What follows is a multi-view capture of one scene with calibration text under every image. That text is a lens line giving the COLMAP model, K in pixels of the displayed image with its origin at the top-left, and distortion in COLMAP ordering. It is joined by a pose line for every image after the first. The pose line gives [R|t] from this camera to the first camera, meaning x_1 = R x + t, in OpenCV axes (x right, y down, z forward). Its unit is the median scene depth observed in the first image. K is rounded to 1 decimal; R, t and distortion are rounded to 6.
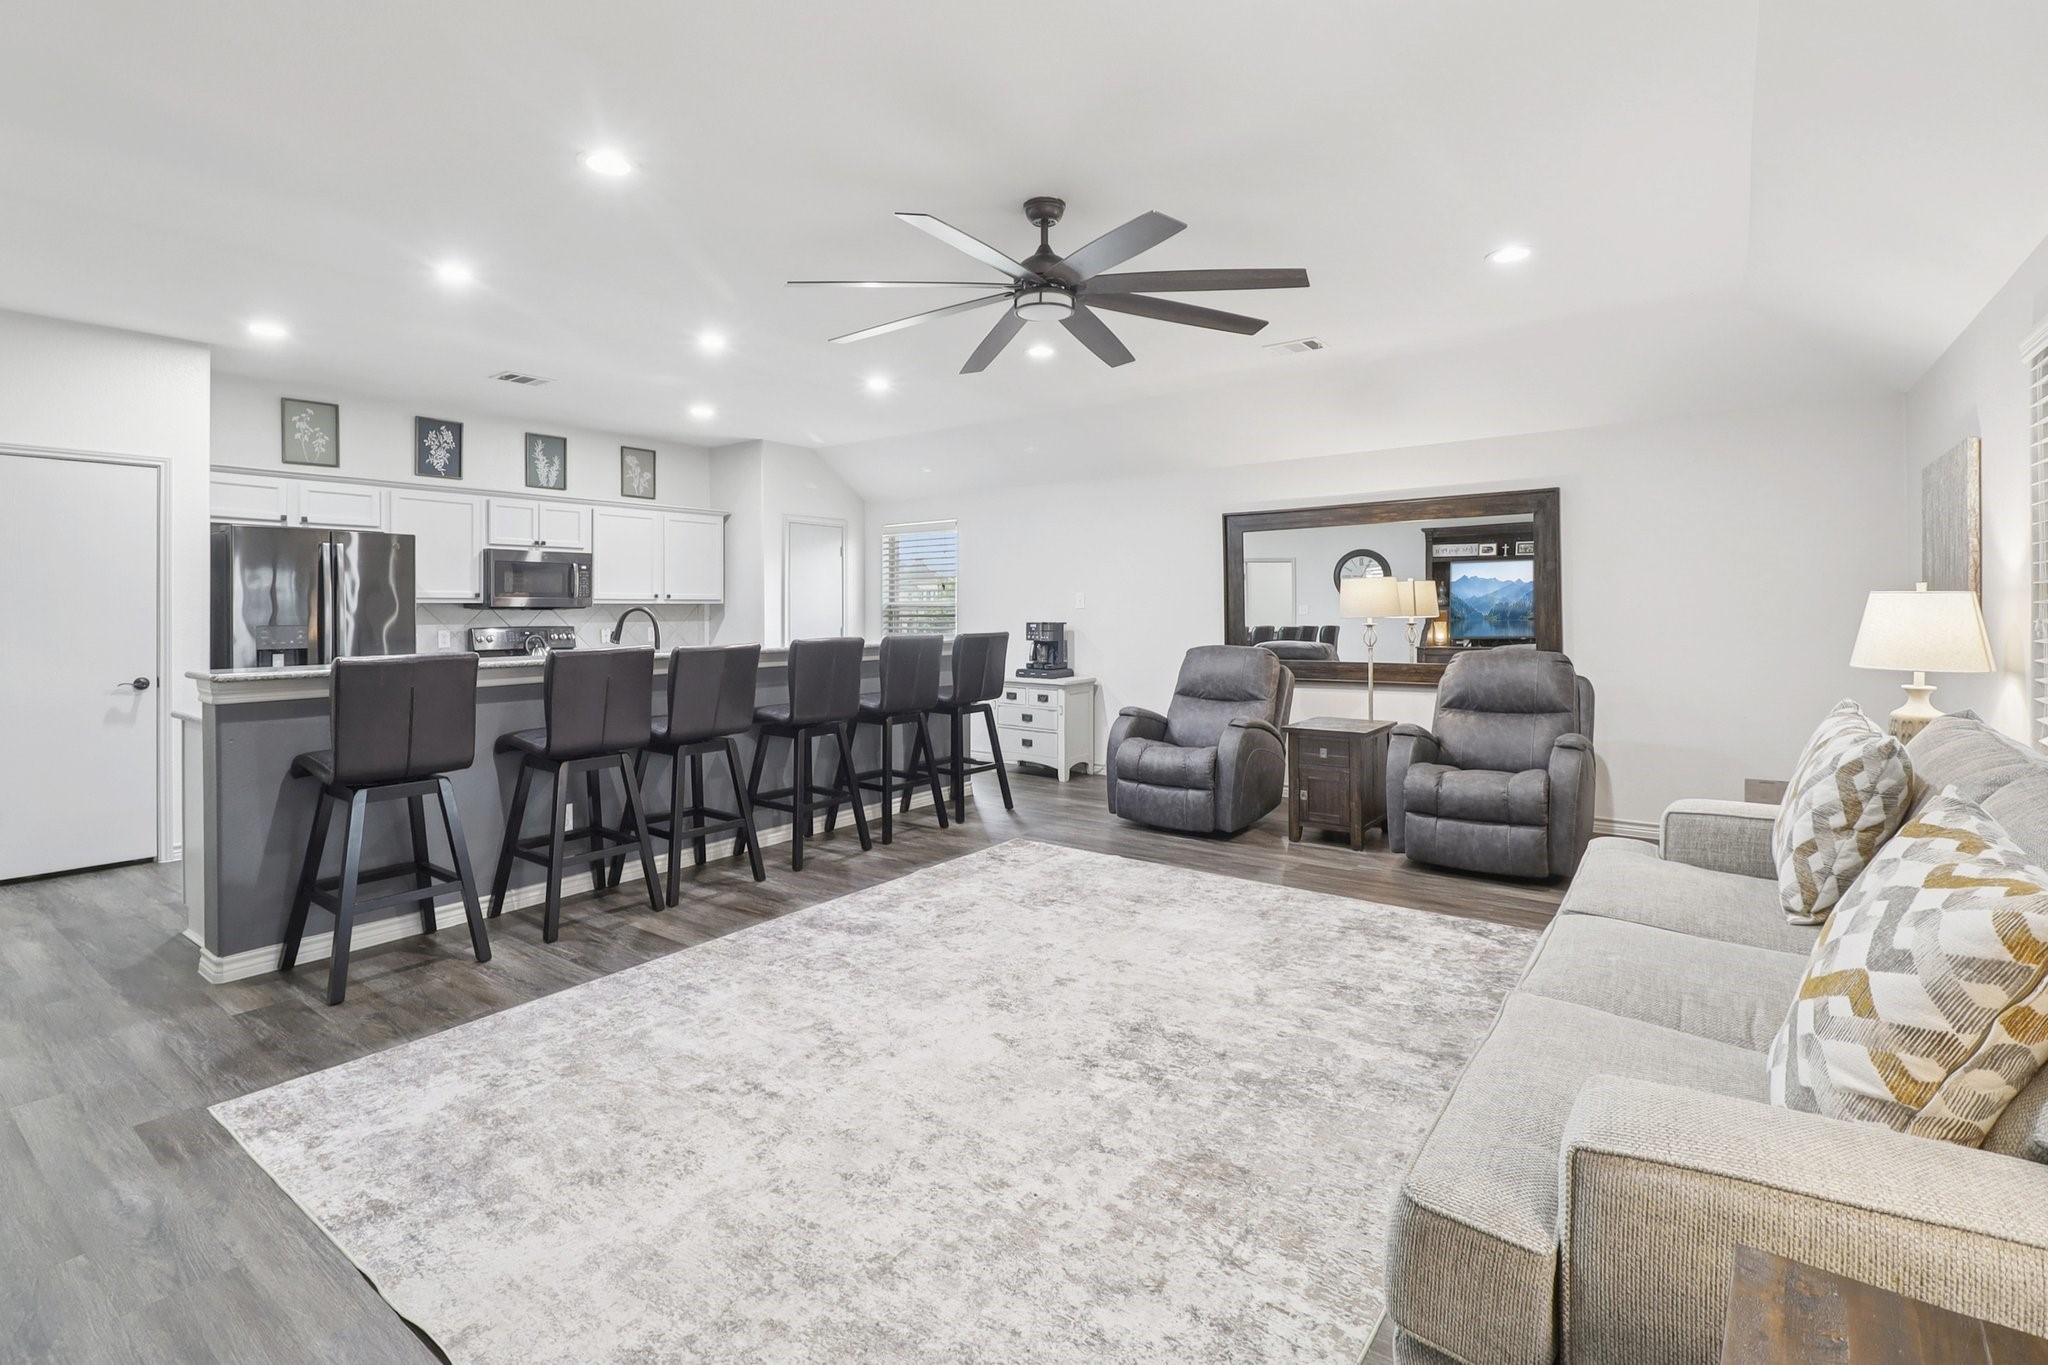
lens RADIAL K [[958.2, 0, 1010.7], [0, 958.2, 604.5], [0, 0, 1]] dist [0.004206, -0.007157]
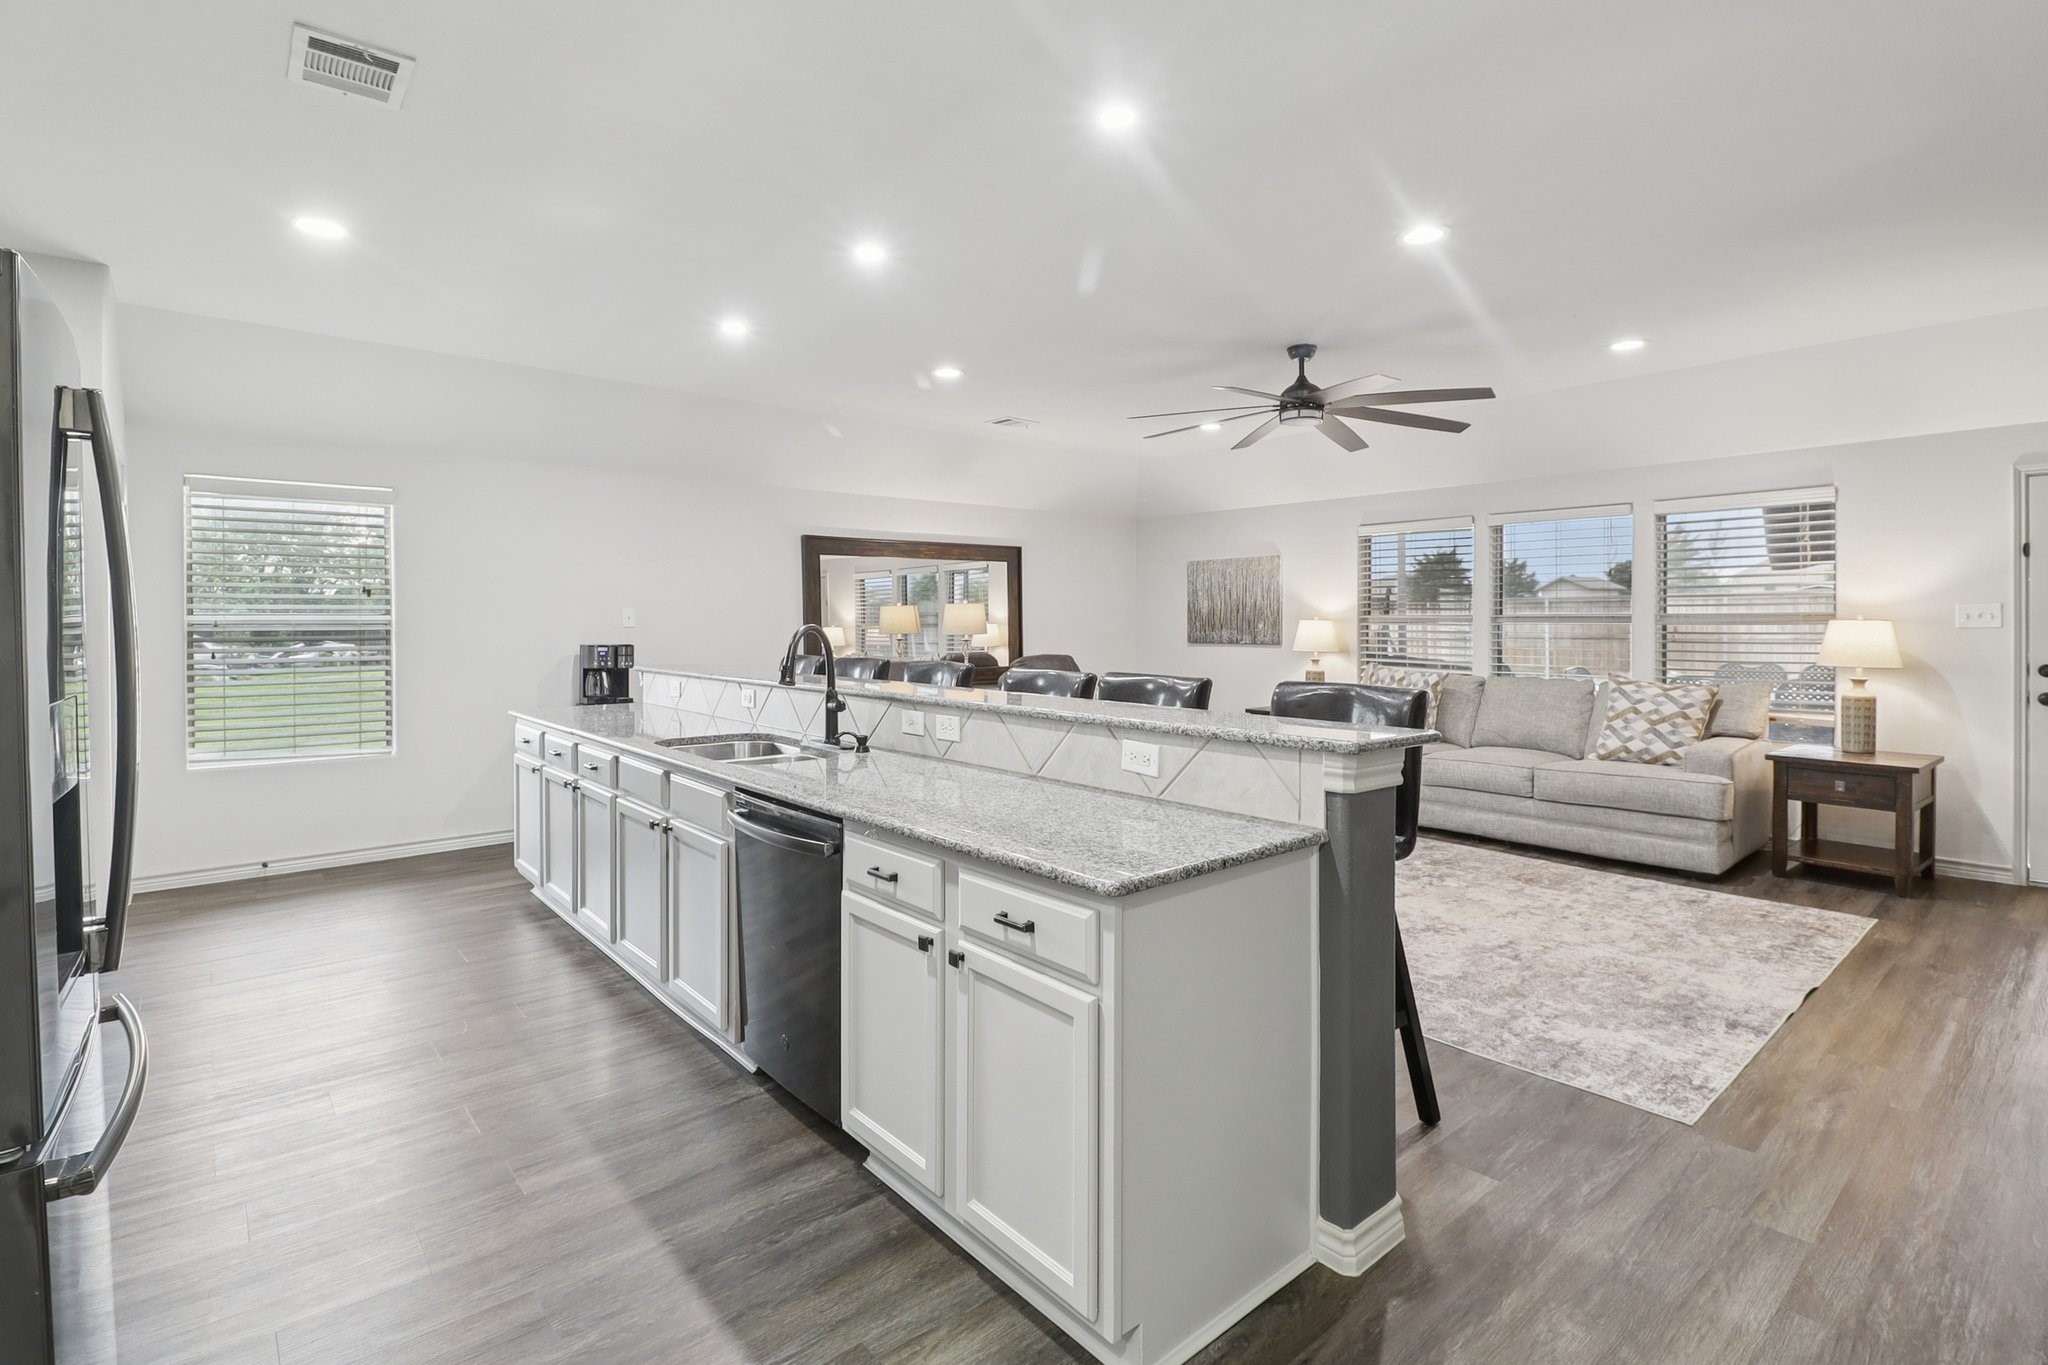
lens RADIAL K [[963.4, 0, 1023.1], [0, 963.4, 631.3], [0, 0, 1]] dist [-0.000247, -0.000877]
pose [[0.217524, -0.006465, 0.976034, -1.685394], [-0.003438, 0.999967, 0.007390, 0.000177], [-0.976049, -0.004963, 0.217495, 1.249245]]
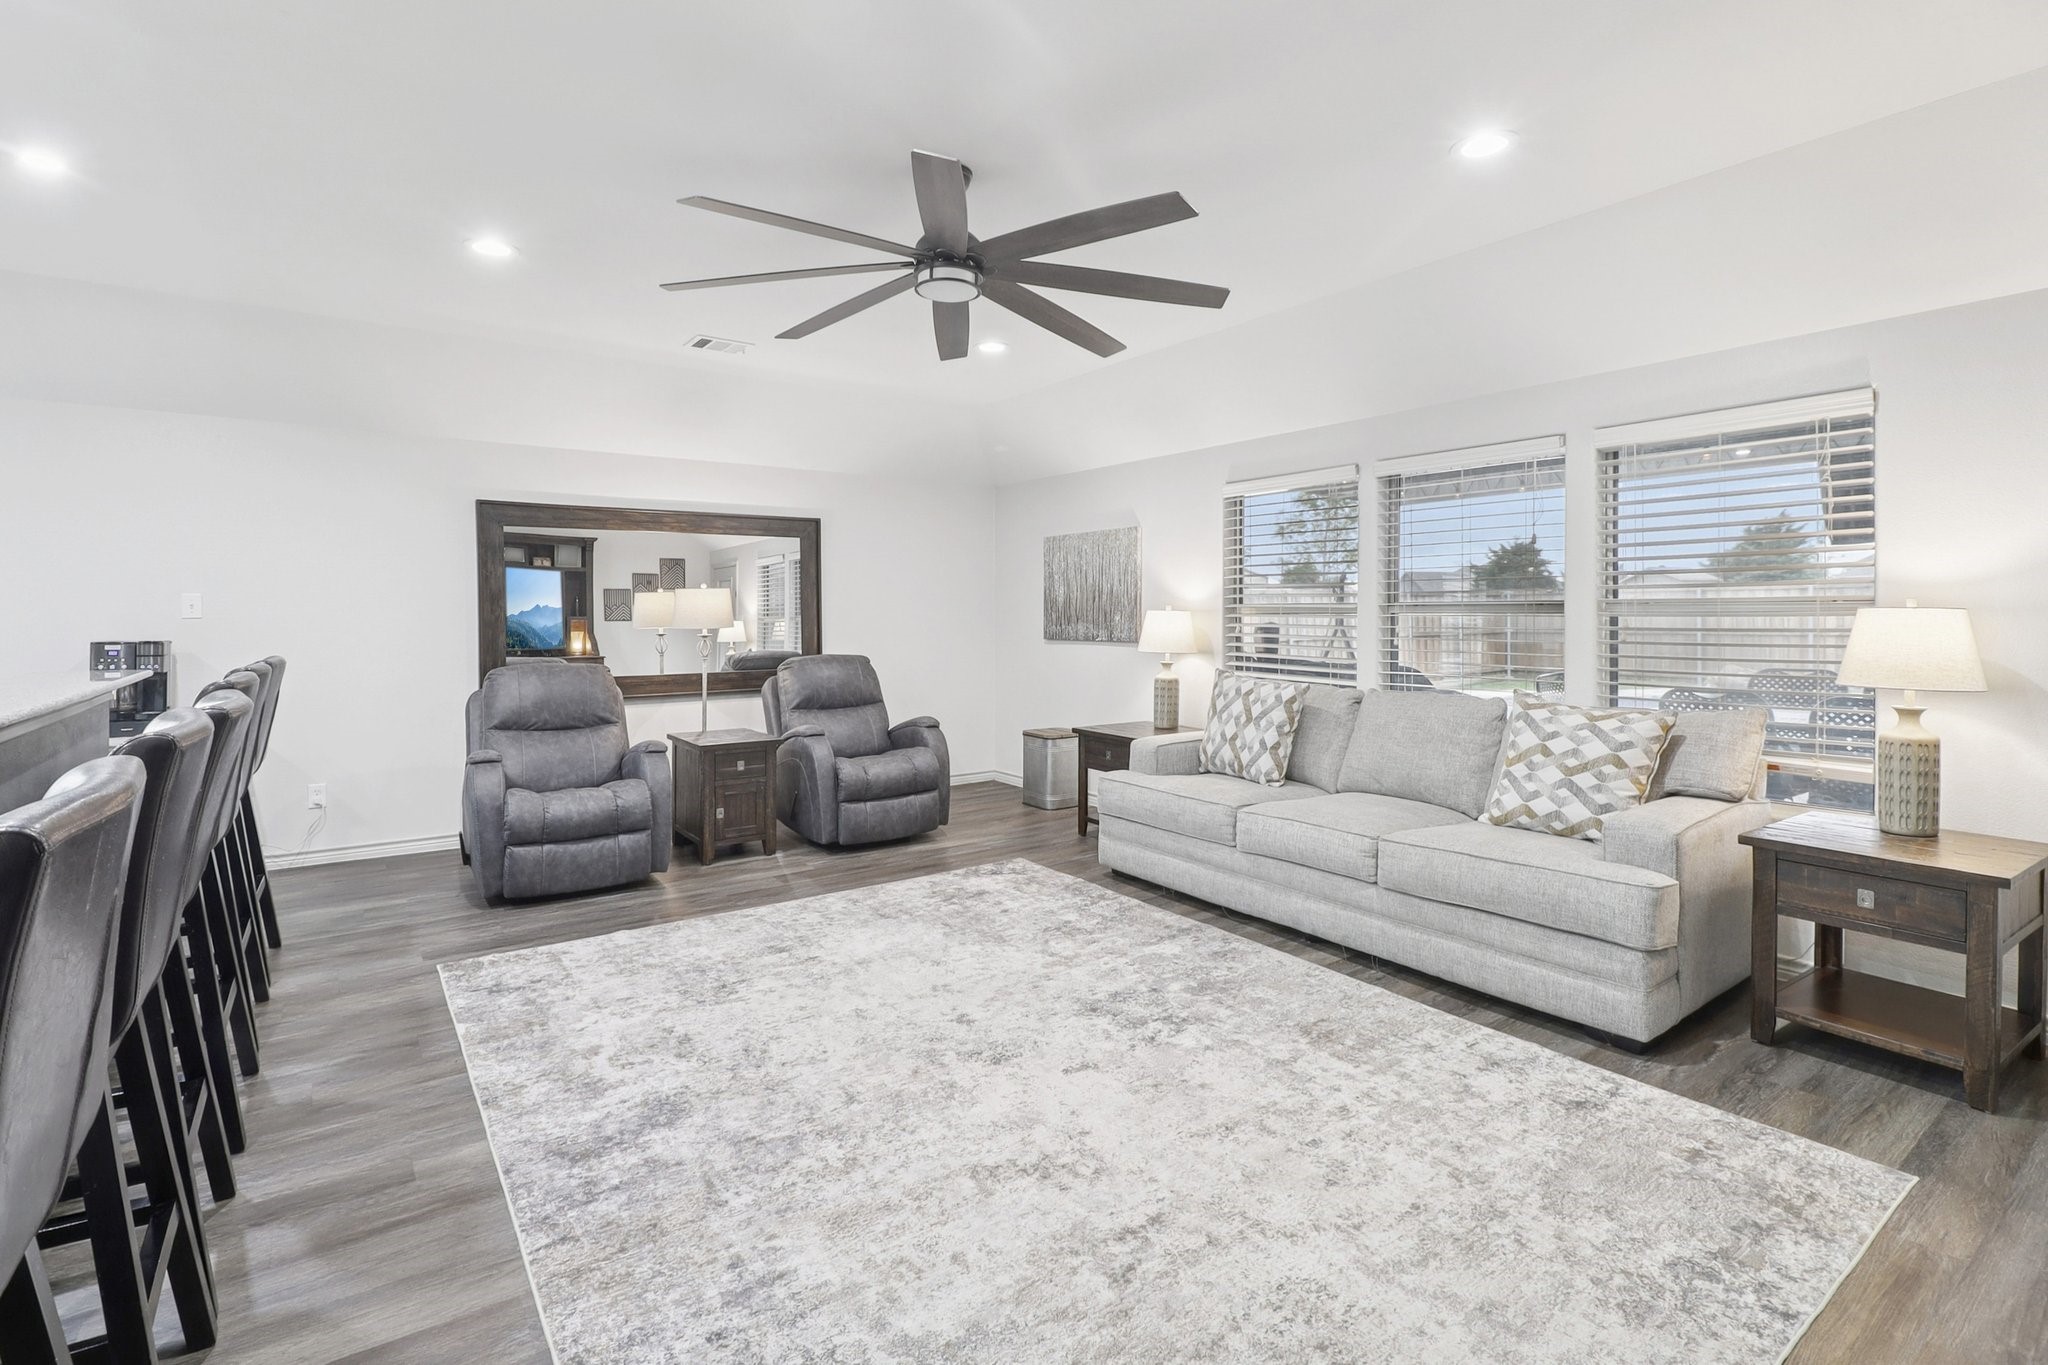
lens RADIAL K [[951.7, 0, 1020.0], [0, 951.7, 620.5], [0, 0, 1]] dist [0.004161, -0.004818]
pose [[0.298383, -0.001993, 0.954444, -0.915459], [-0.004481, 0.999984, 0.003489, 0.001613], [-0.954436, -0.005318, 0.298369, 0.759455]]
